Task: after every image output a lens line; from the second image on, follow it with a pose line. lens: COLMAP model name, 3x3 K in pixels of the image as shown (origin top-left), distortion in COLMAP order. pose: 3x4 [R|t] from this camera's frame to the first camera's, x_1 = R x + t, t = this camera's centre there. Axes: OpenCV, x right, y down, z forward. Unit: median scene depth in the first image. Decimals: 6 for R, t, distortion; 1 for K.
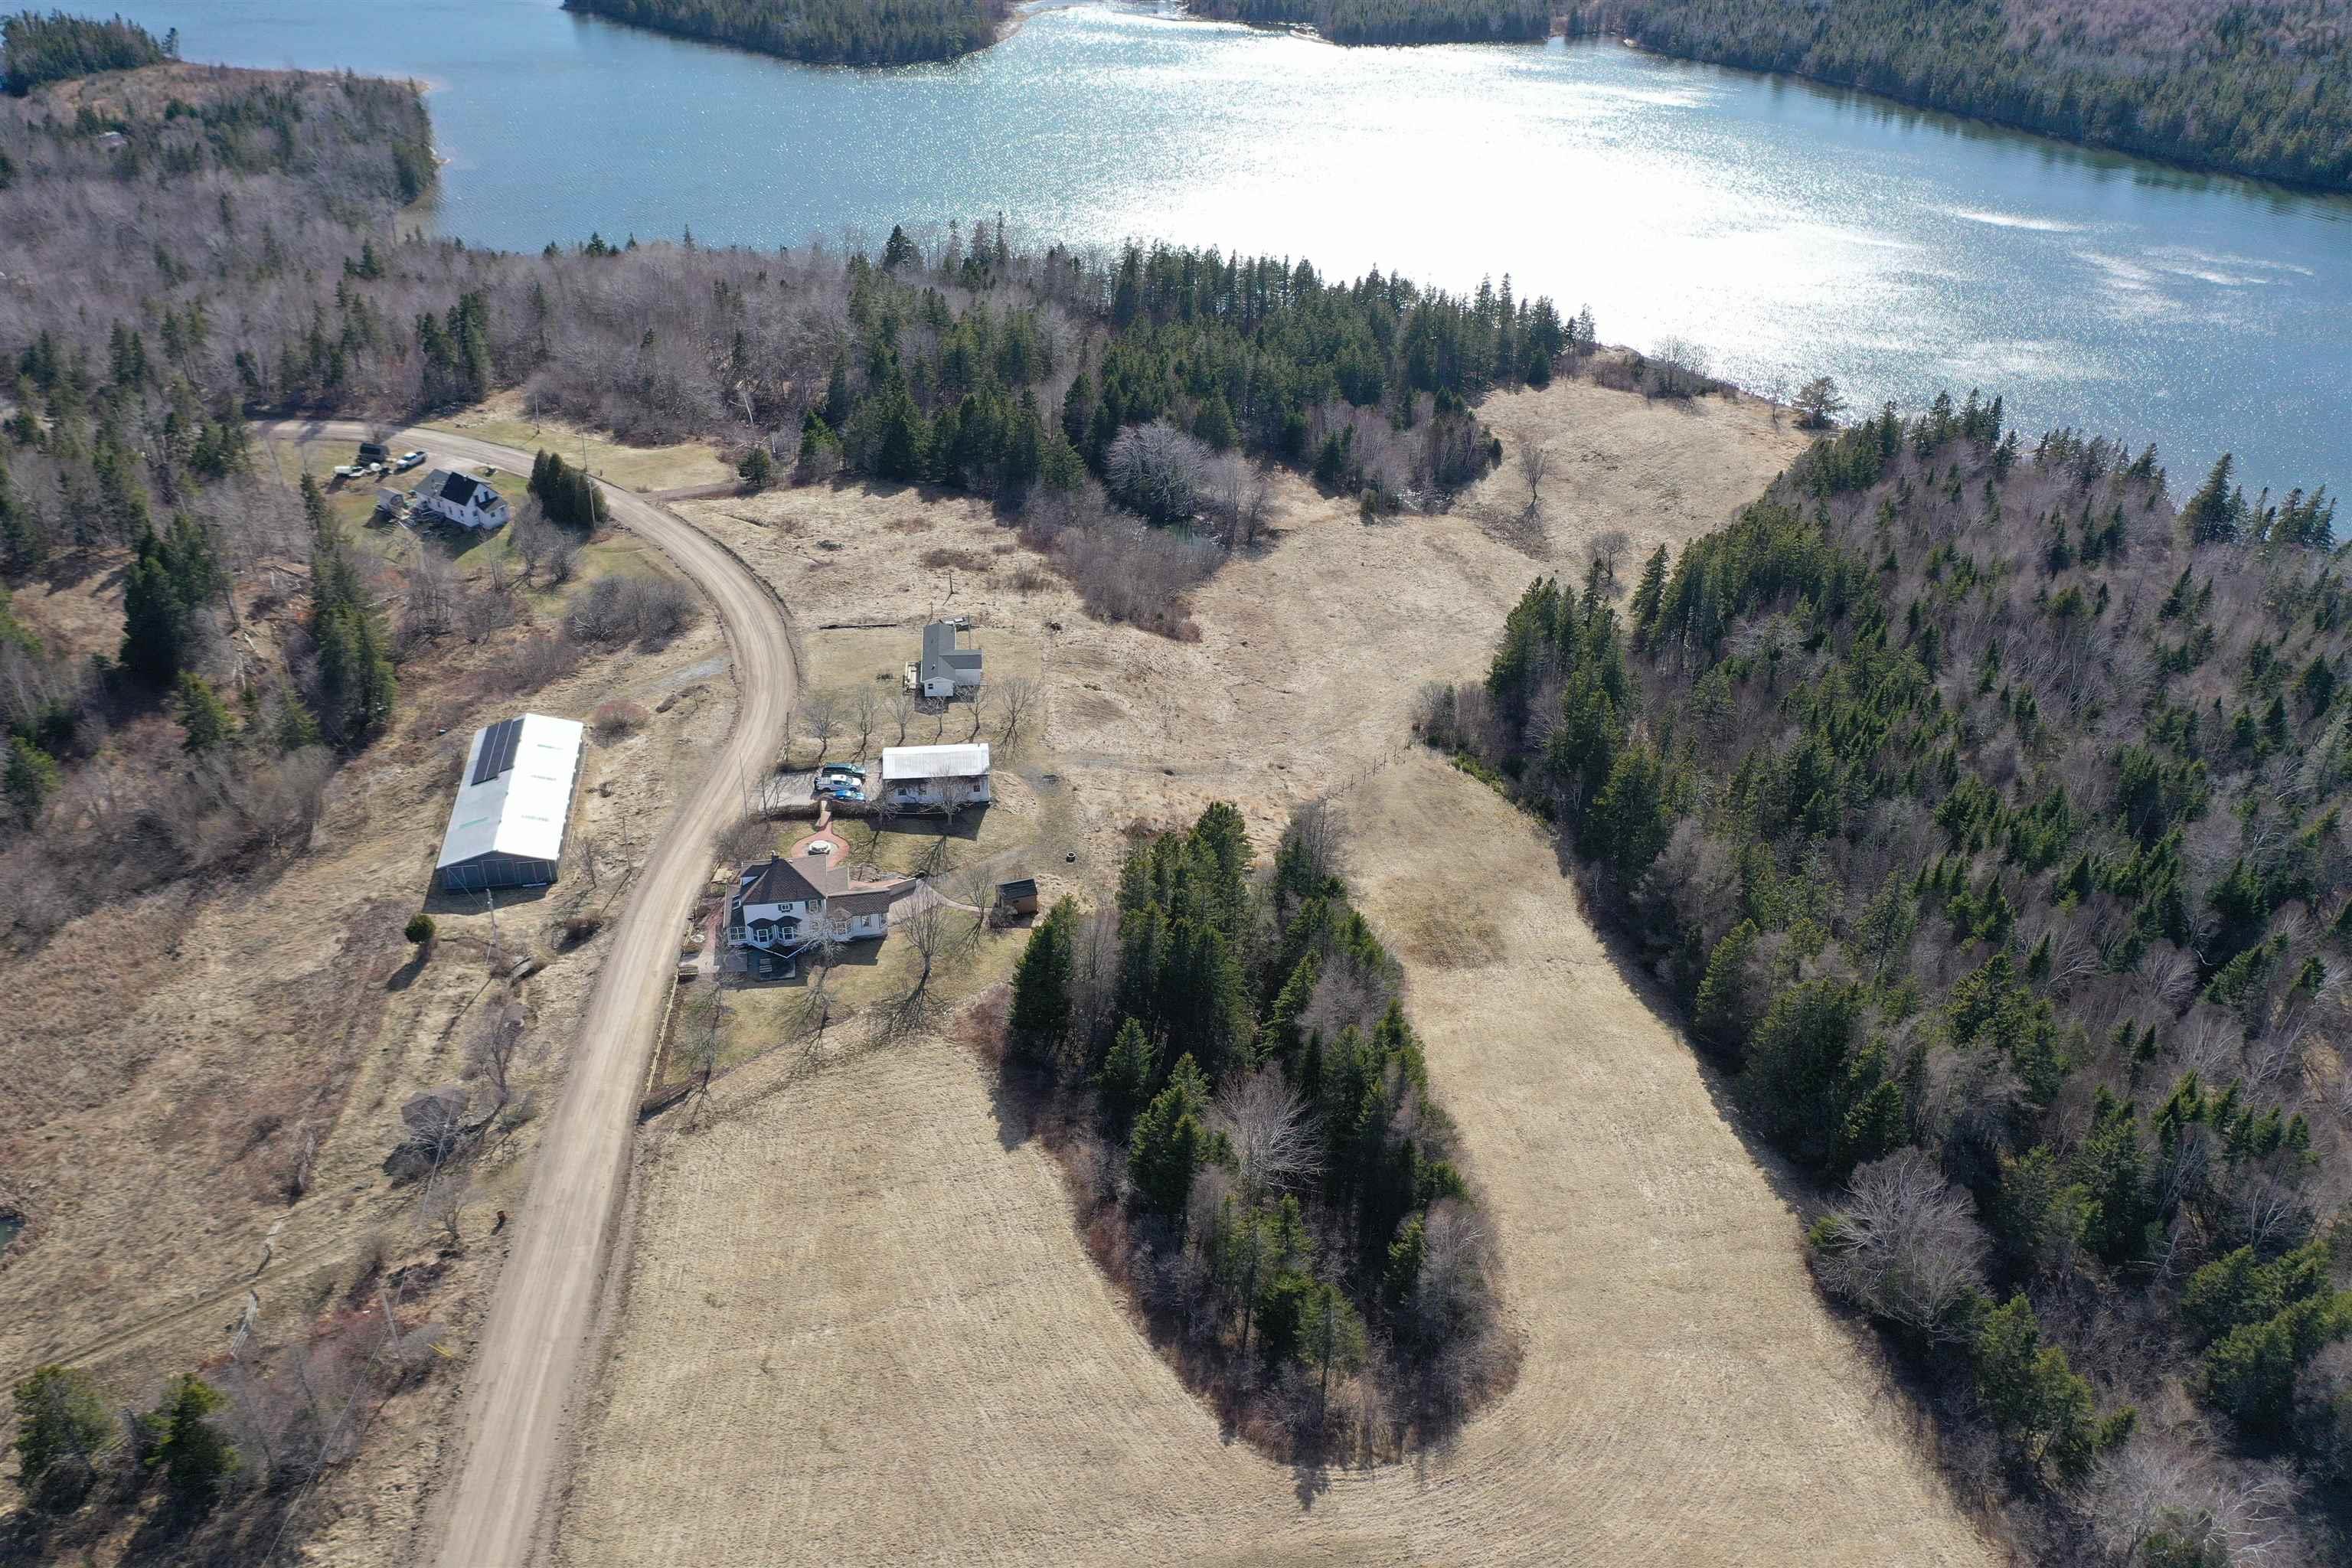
lens RADIAL K [[1863.4, 0, 1184.2], [0, 1863.4, 791.7], [0, 0, 1]] dist [0.007211, 0.009876]
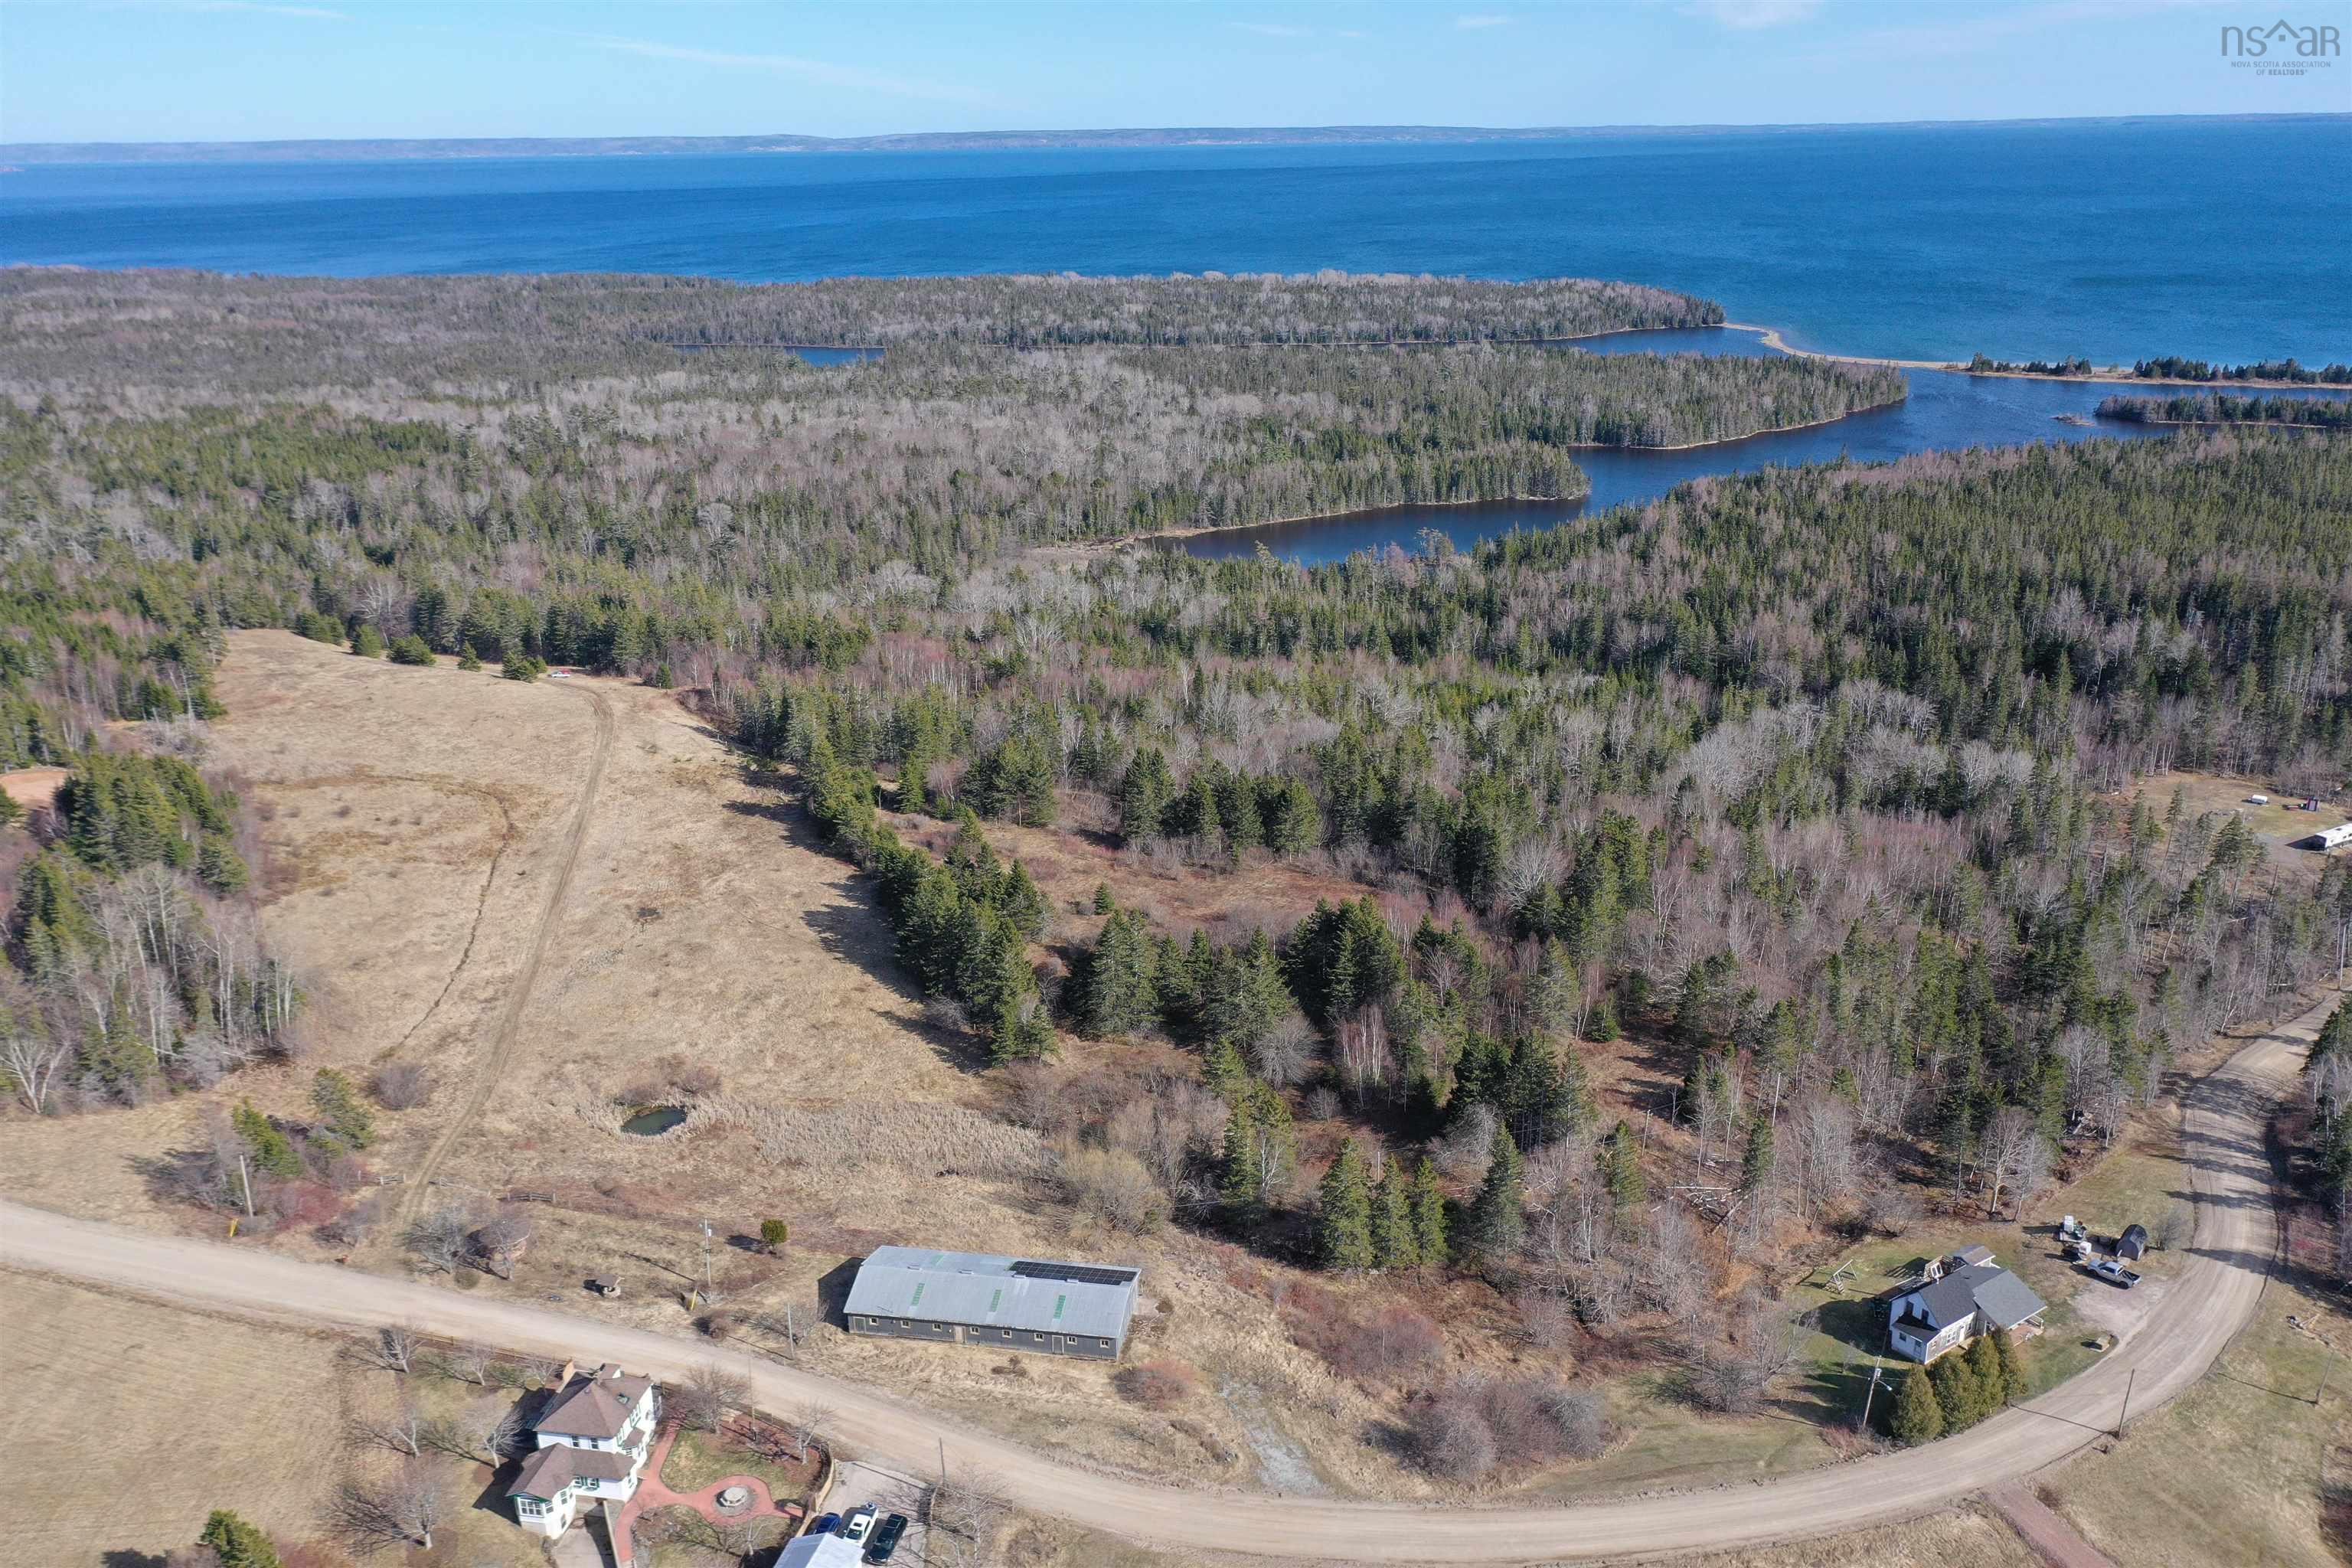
lens RADIAL K [[1863.4, 0, 1184.2], [0, 1863.4, 791.7], [0, 0, 1]] dist [0.007211, 0.009876]
pose [[-0.345690, 0.303078, -0.888055, 0.316633], [-0.487064, 0.750967, 0.445889, -0.563295], [0.802039, 0.586679, -0.111983, 0.886414]]
